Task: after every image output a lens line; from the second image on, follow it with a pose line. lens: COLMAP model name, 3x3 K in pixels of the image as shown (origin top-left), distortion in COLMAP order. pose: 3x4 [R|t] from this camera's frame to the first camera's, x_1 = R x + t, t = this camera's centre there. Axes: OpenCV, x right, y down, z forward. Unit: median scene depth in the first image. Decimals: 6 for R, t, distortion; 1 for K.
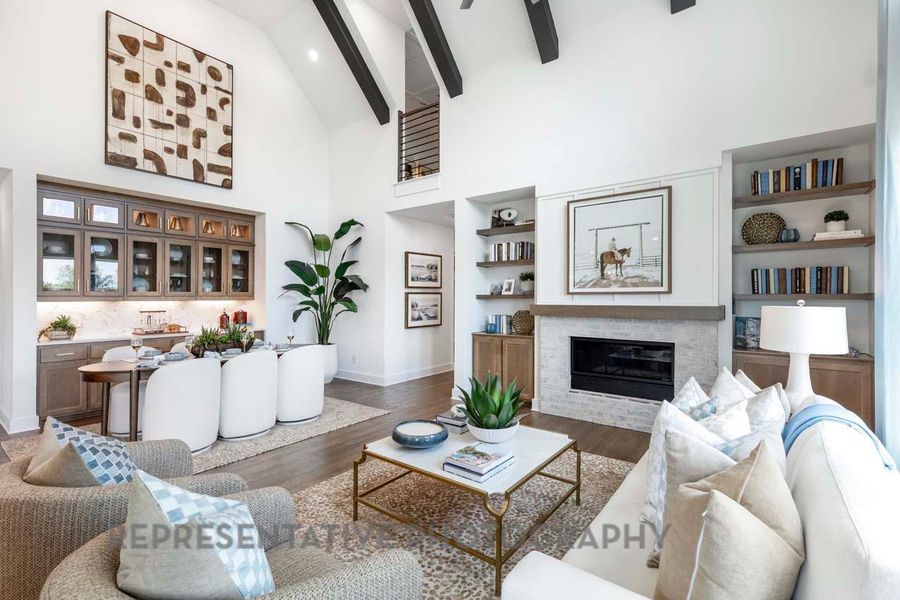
lens RADIAL K [[406.5, 0, 457.2], [0, 406.5, 287.8], [0, 0, 1]] dist [0.001330, -0.000192]
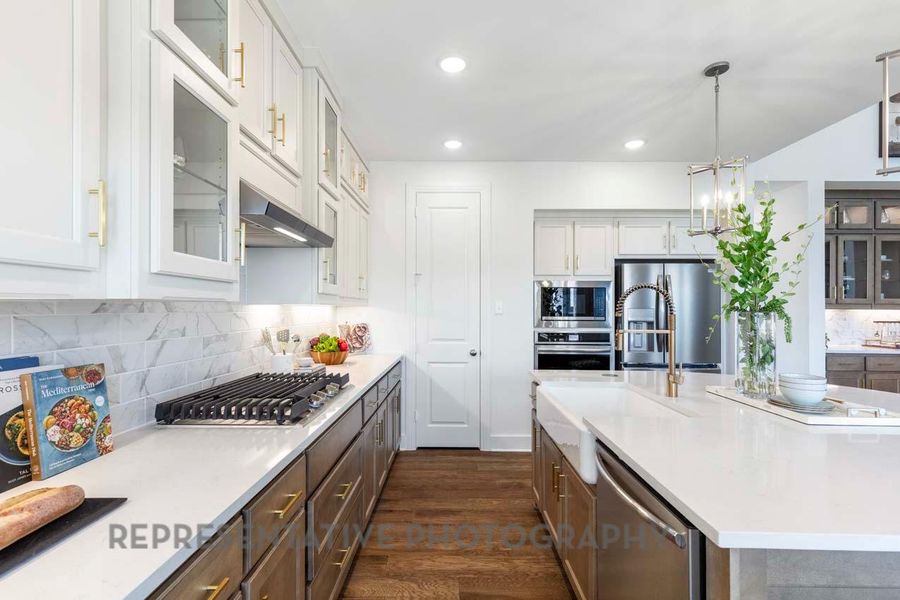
lens RADIAL K [[406.5, 0, 433.6], [0, 406.5, 306.1], [0, 0, 1]] dist [0.001330, -0.000192]
pose [[0.575874, 0.006241, -0.817515, -0.665738], [0.008843, 0.999865, 0.013862, 0.004548], [0.817491, -0.015212, 0.575741, -0.314578]]
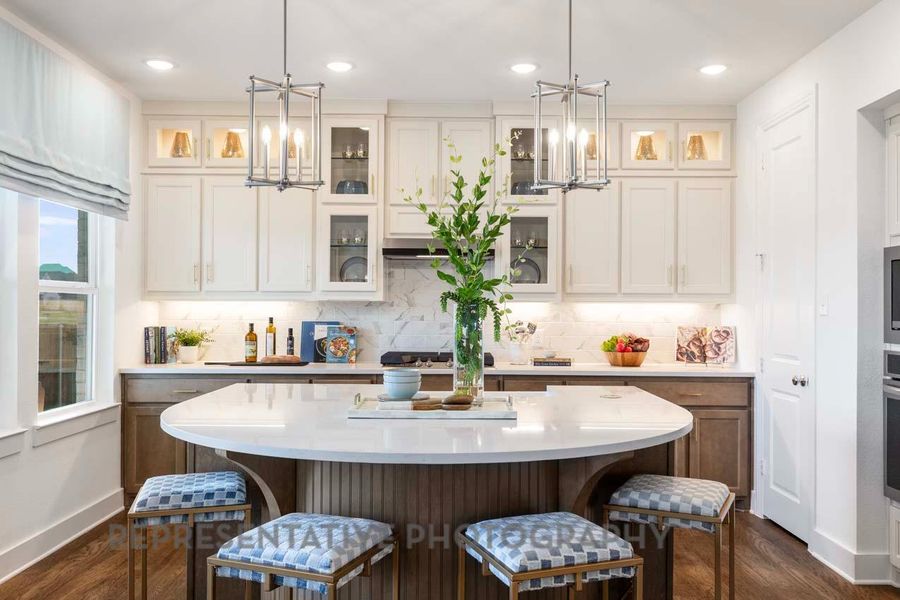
lens RADIAL K [[734.8, 0, 457.9], [0, 734.8, 298.9], [0, 0, 1]] dist [-0.019536, 0.001016]
pose [[-0.798429, -0.004132, -0.602075, -0.448730], [0.013733, 0.999591, -0.025072, 0.029102], [0.601933, -0.028287, -0.798046, 0.628765]]
